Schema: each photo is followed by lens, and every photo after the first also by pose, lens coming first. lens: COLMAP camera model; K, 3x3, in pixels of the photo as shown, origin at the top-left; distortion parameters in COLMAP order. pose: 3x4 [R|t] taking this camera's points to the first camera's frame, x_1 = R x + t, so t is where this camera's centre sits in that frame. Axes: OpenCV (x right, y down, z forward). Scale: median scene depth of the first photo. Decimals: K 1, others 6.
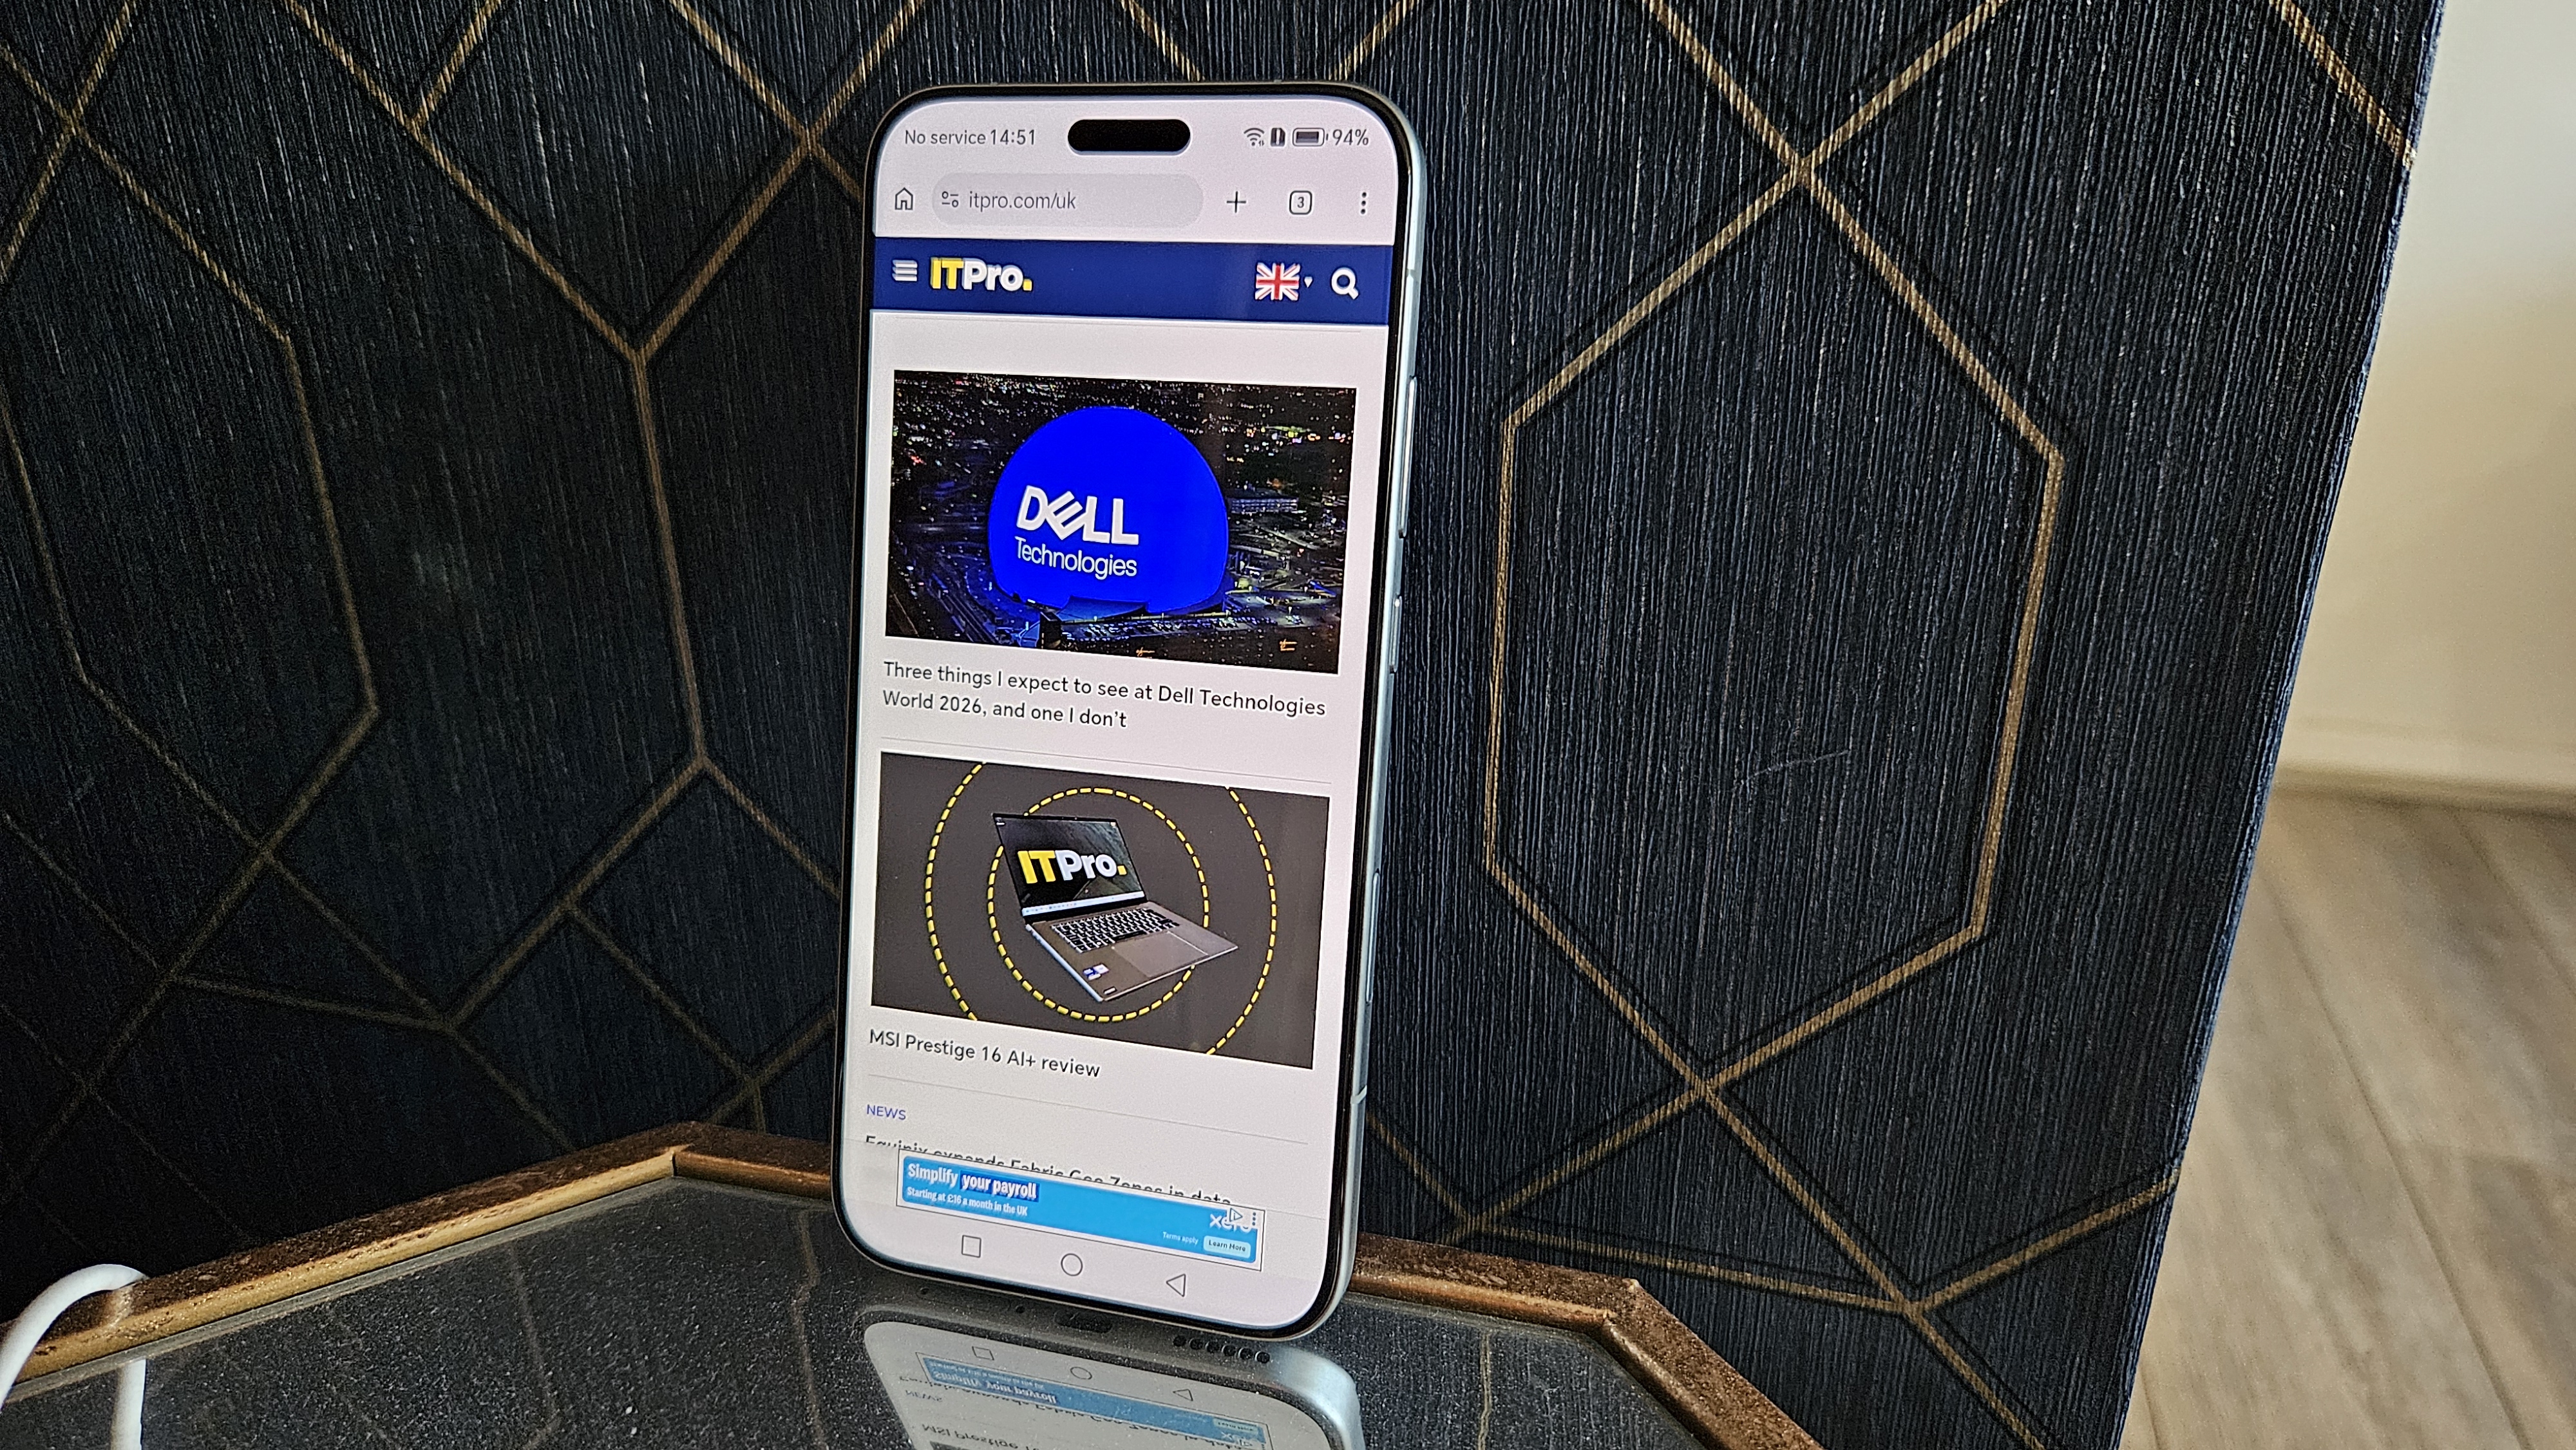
lens RADIAL K [[1680.5, 0, 1288.0], [0, 1680.5, 725.0], [0, 0, 1]] dist [0.042285, -0.060062]
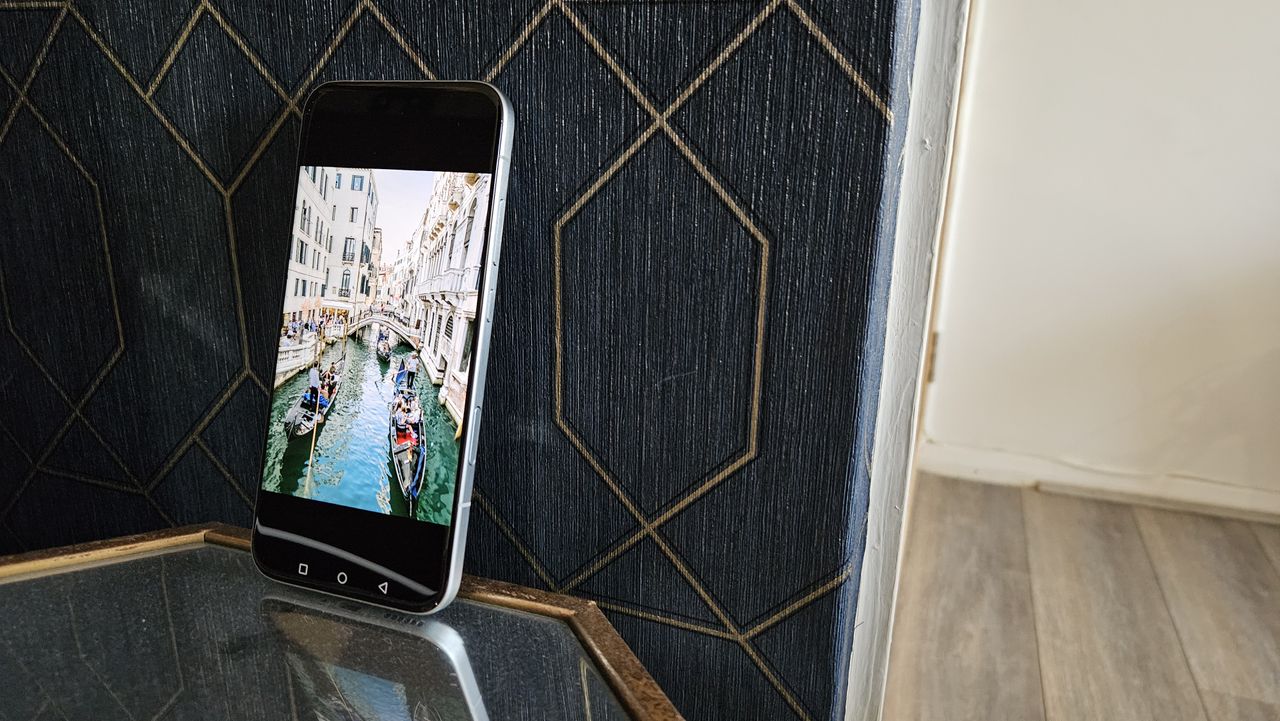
lens RADIAL K [[819.8, 0, 636.4], [0, 819.8, 366.7], [0, 0, 1]] dist [0.070264, -0.079161]
pose [[0.996515, 0.051593, -0.065551, 0.300659], [-0.058605, 0.992205, -0.109978, 0.128414], [0.059366, 0.113436, 0.991770, -0.113938]]
